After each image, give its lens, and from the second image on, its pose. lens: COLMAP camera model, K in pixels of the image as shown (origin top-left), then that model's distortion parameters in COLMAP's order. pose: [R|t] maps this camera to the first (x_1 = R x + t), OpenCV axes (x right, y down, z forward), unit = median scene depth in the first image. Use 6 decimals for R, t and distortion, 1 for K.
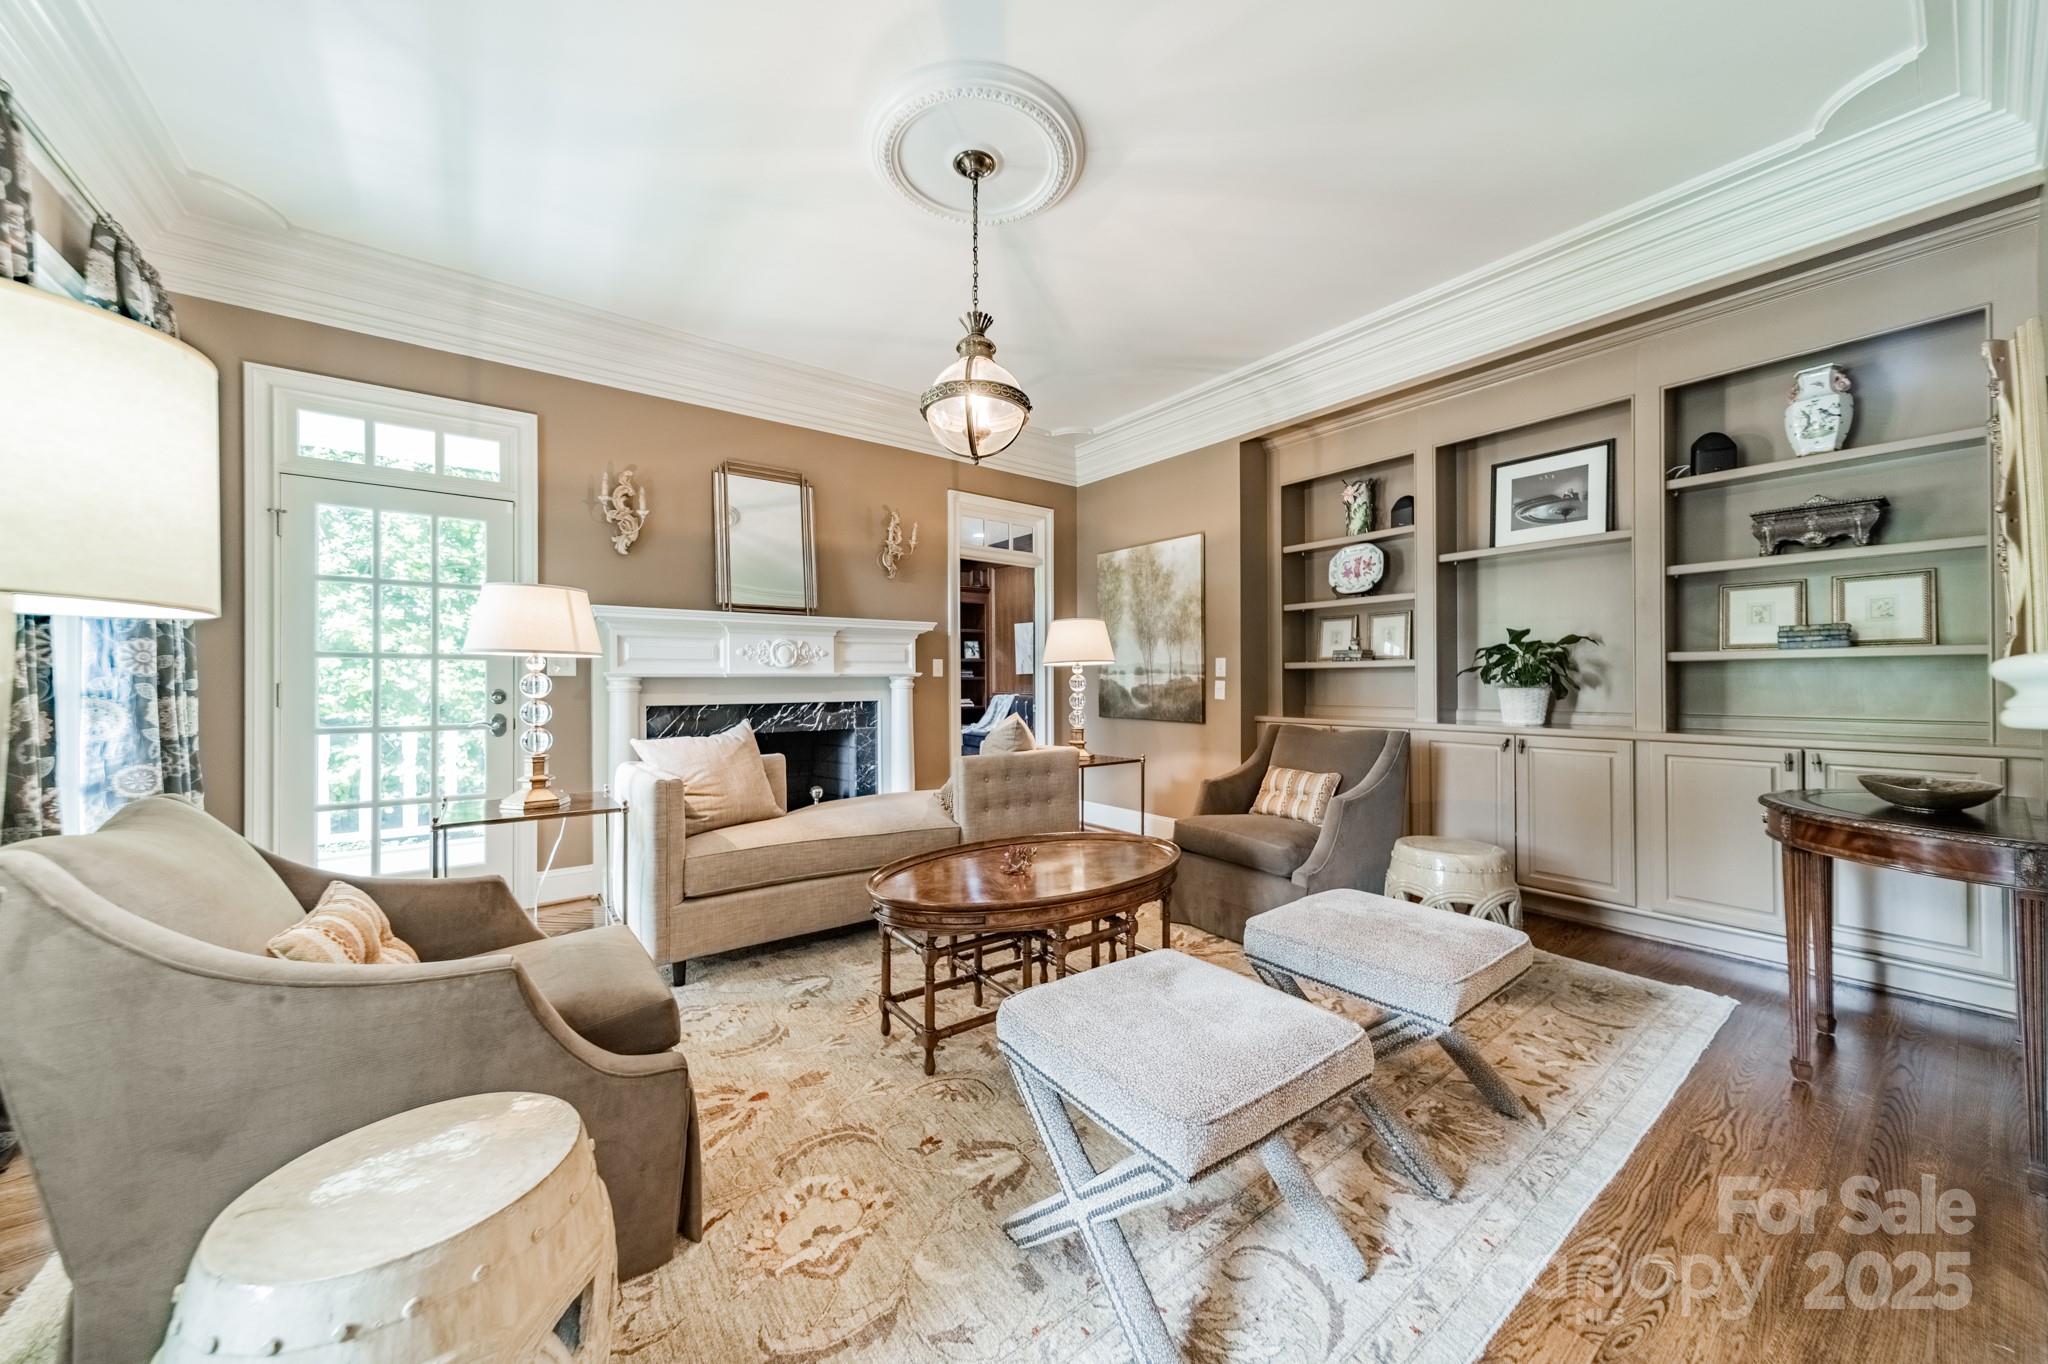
lens RADIAL K [[714.3, 0, 1024.9], [0, 714.3, 680.4], [0, 0, 1]] dist [0.008792, 0.000280]
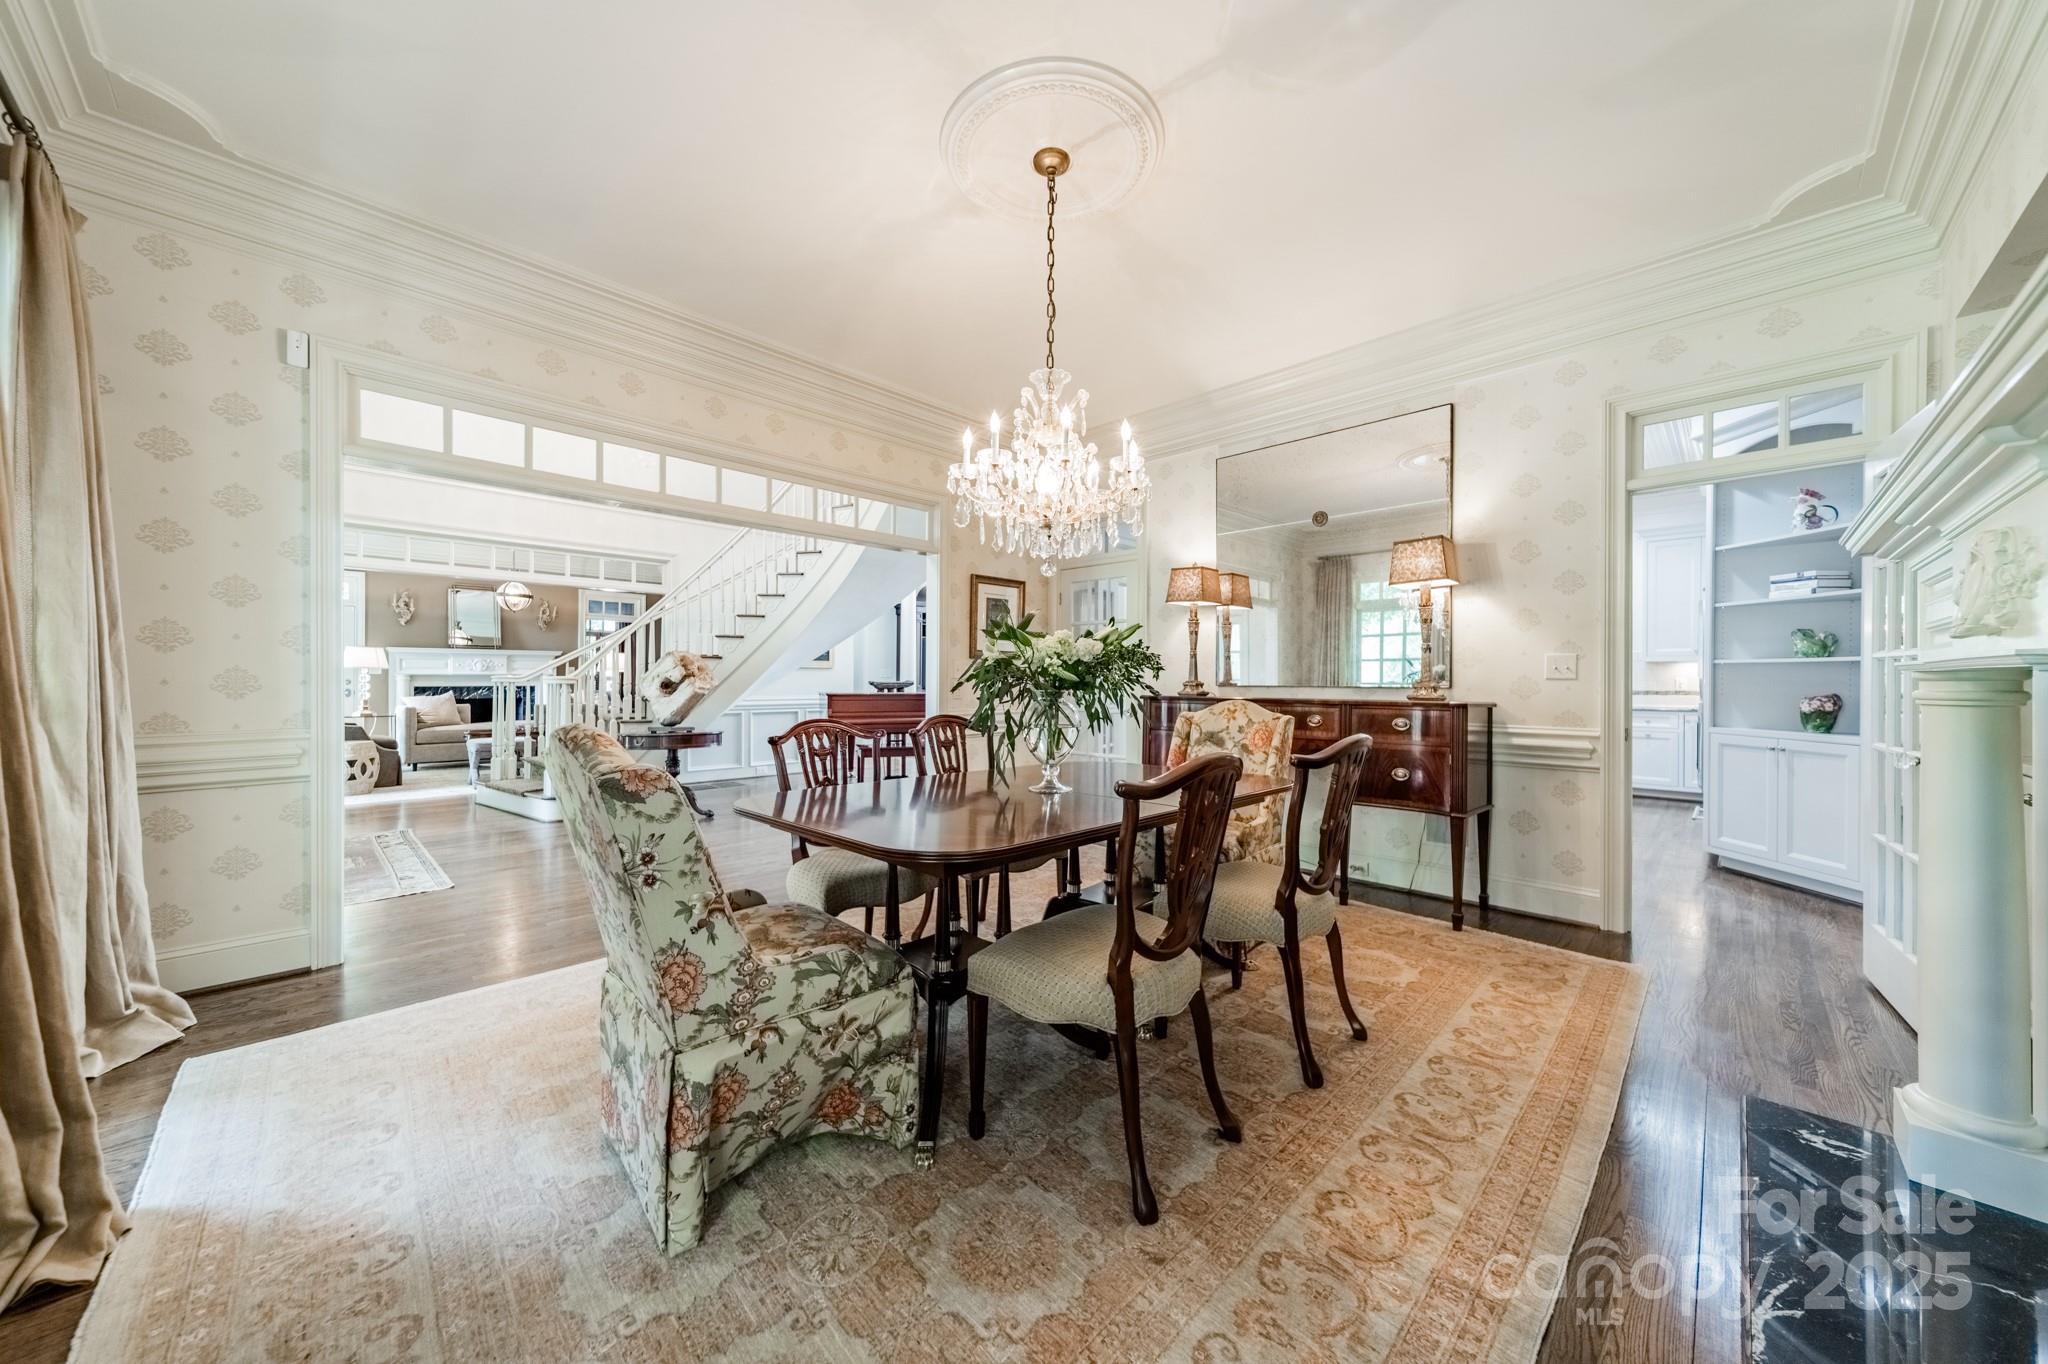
lens RADIAL K [[714.3, 0, 1013.5], [0, 714.3, 685.5], [0, 0, 1]] dist [0.008792, 0.000280]
pose [[0.989856, 0.013167, 0.141462, 1.282795], [-0.013825, 0.999898, 0.003673, -0.005524], [-0.141399, -0.005591, 0.989937, -1.918617]]
